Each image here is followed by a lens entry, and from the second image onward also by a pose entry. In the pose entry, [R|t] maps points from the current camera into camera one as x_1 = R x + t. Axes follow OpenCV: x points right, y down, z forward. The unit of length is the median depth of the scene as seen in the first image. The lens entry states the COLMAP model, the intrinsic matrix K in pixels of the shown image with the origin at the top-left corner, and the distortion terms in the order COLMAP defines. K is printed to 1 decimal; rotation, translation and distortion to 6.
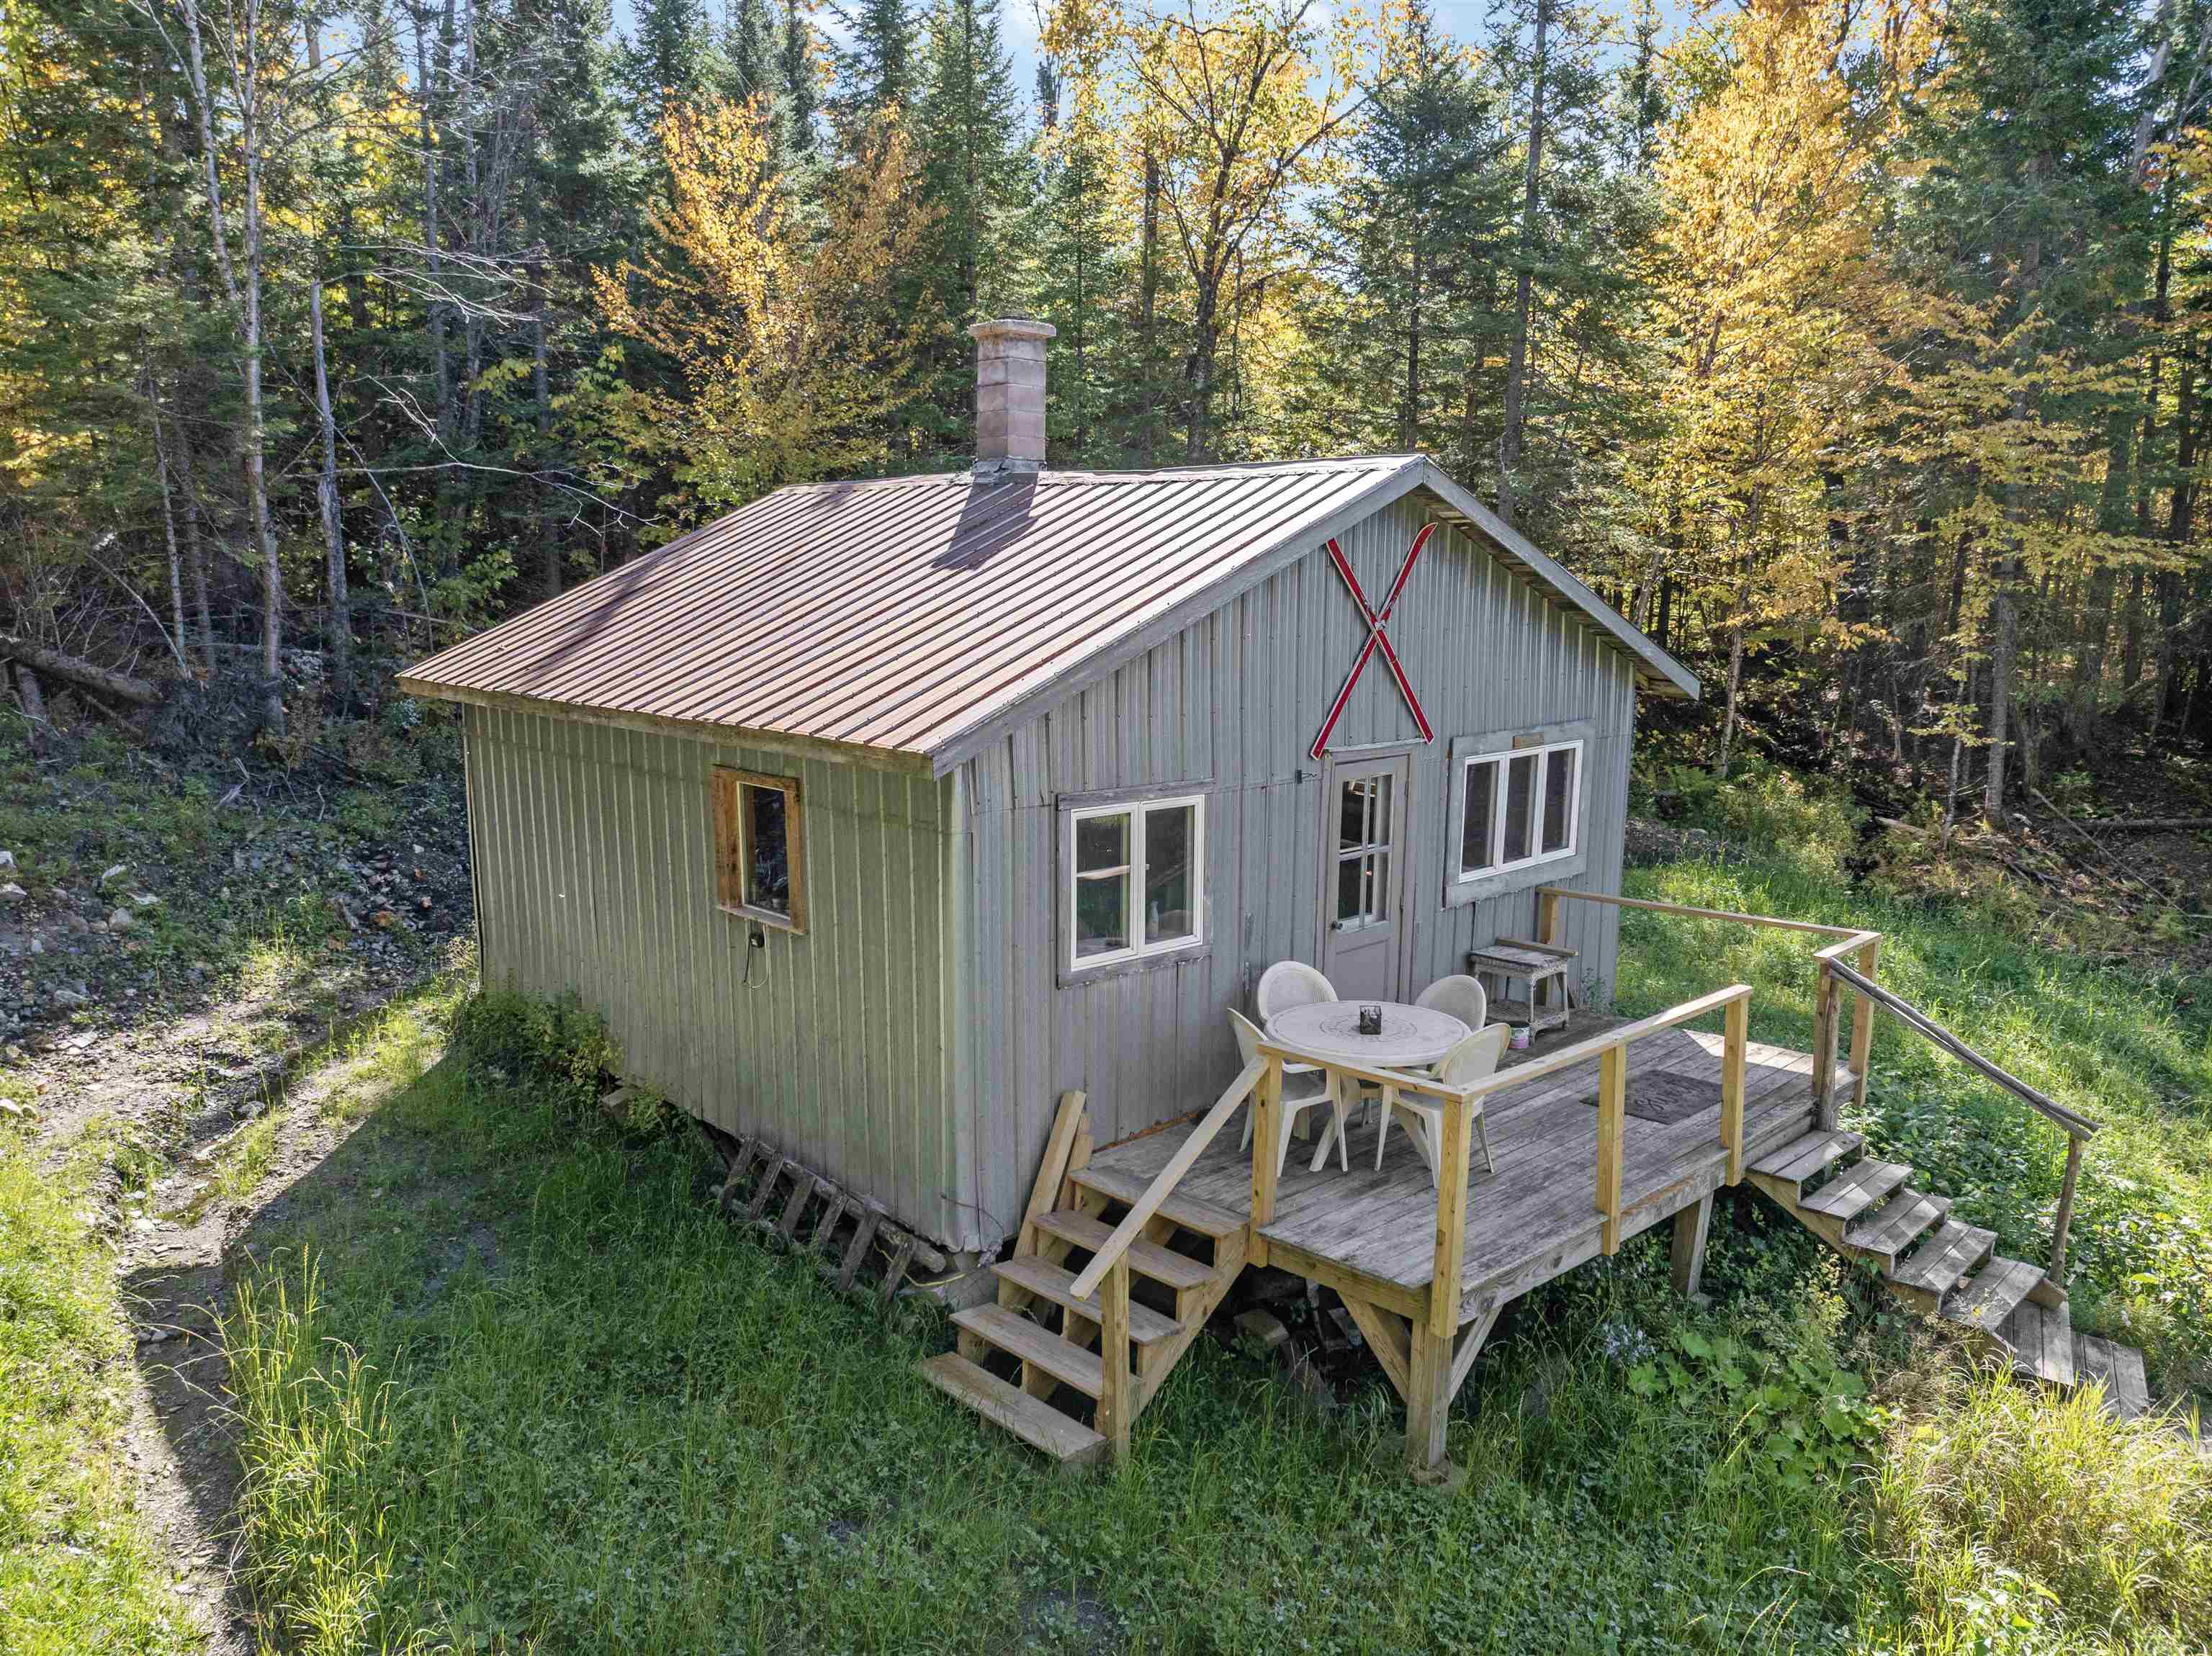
lens RADIAL K [[1563.7, 0, 1112.0], [0, 1563.7, 820.4], [0, 0, 1]] dist [-0.040464, 0.007529]
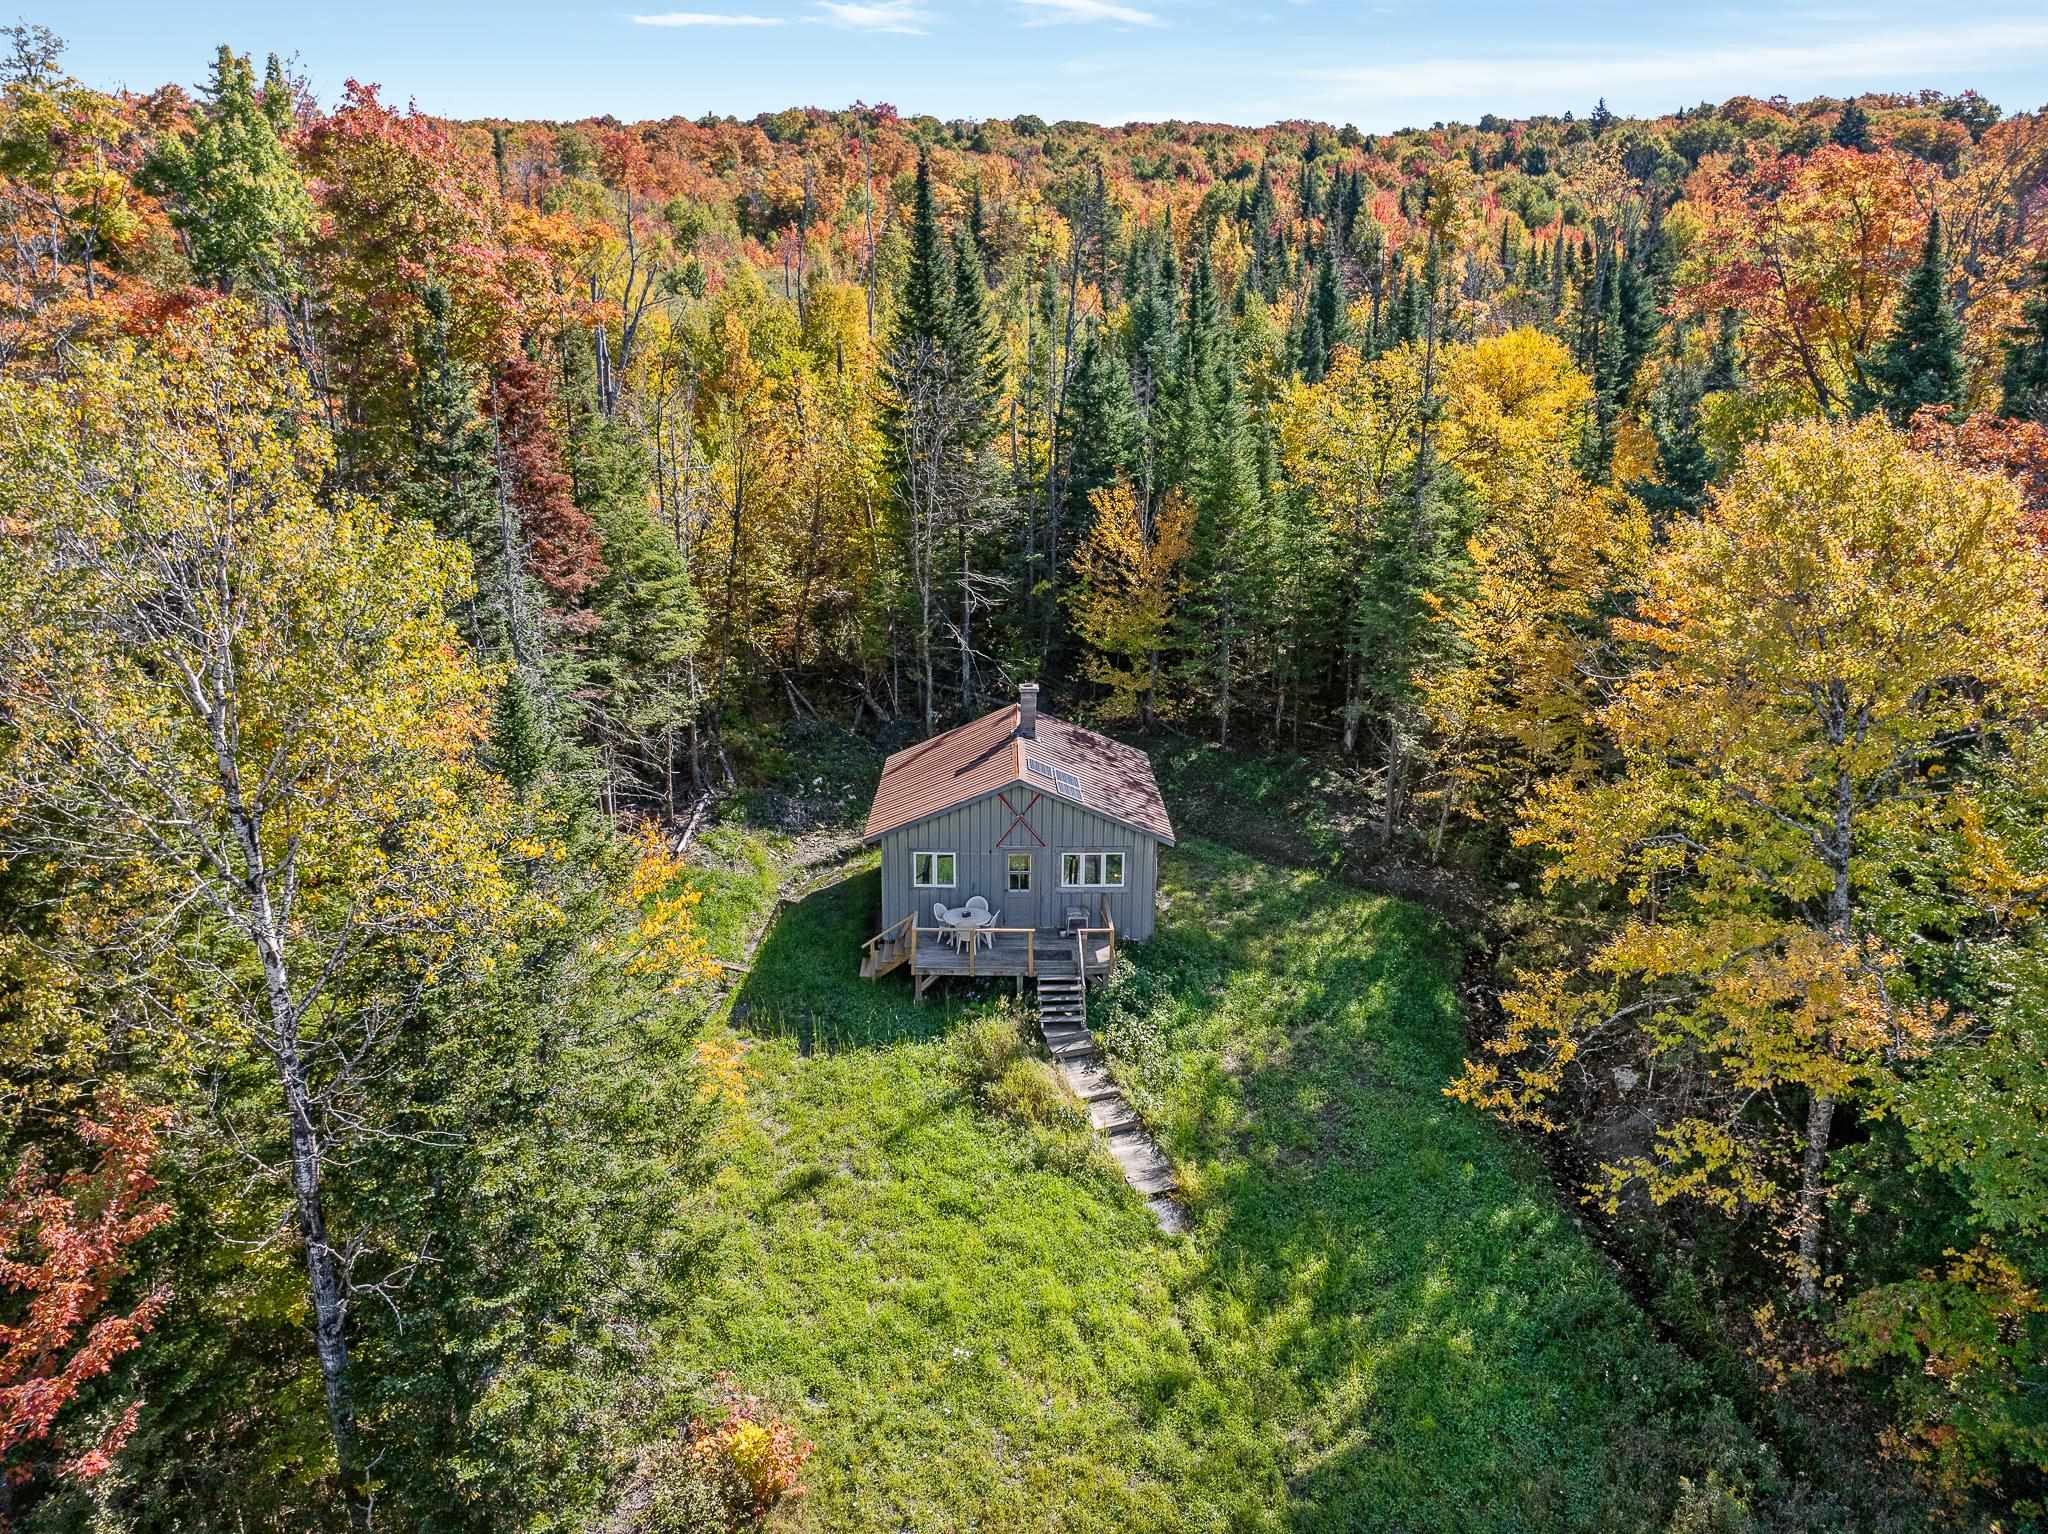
lens RADIAL K [[1431.8, 0, 1022.7], [0, 1431.8, 760.5], [0, 0, 1]] dist [-0.035087, 0.003739]
pose [[0.743972, 0.187089, -0.641485, 1.995640], [-0.112427, 0.981366, 0.155826, -0.672248], [0.658685, -0.043810, 0.751143, -1.343317]]
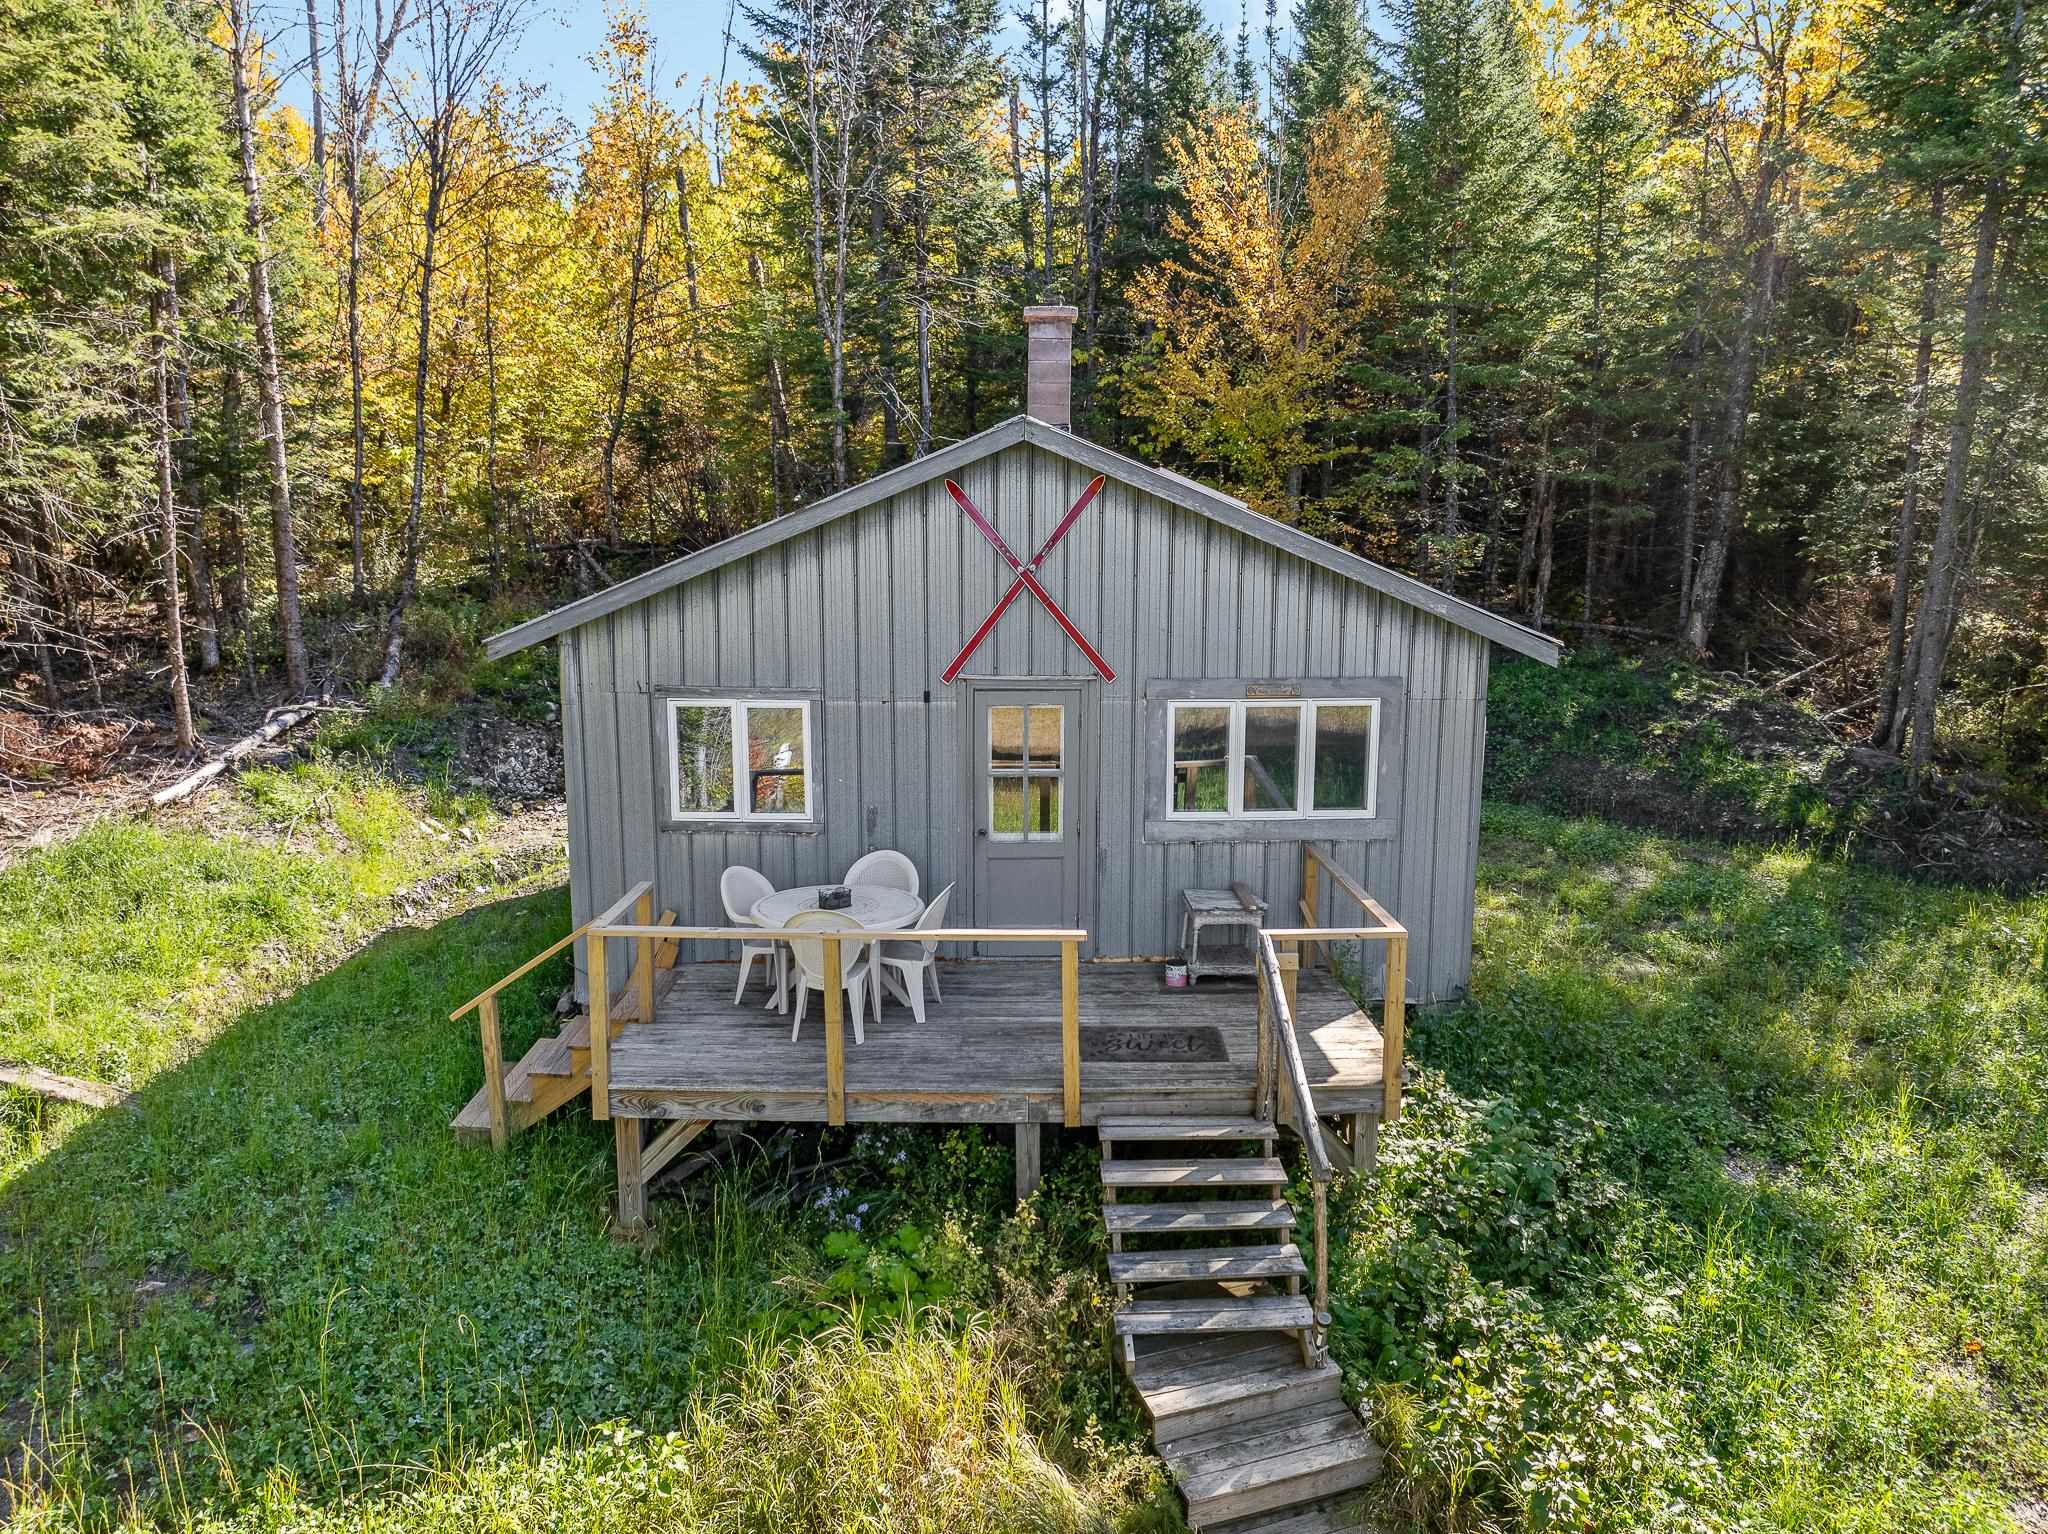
lens RADIAL K [[1431.8, 0, 1022.7], [0, 1431.8, 760.5], [0, 0, 1]] dist [-0.035087, 0.003739]
pose [[0.738846, 0.114273, -0.664115, 0.719987], [-0.107419, 0.992888, 0.051337, -0.035069], [0.665258, 0.033409, 0.745866, 0.205018]]
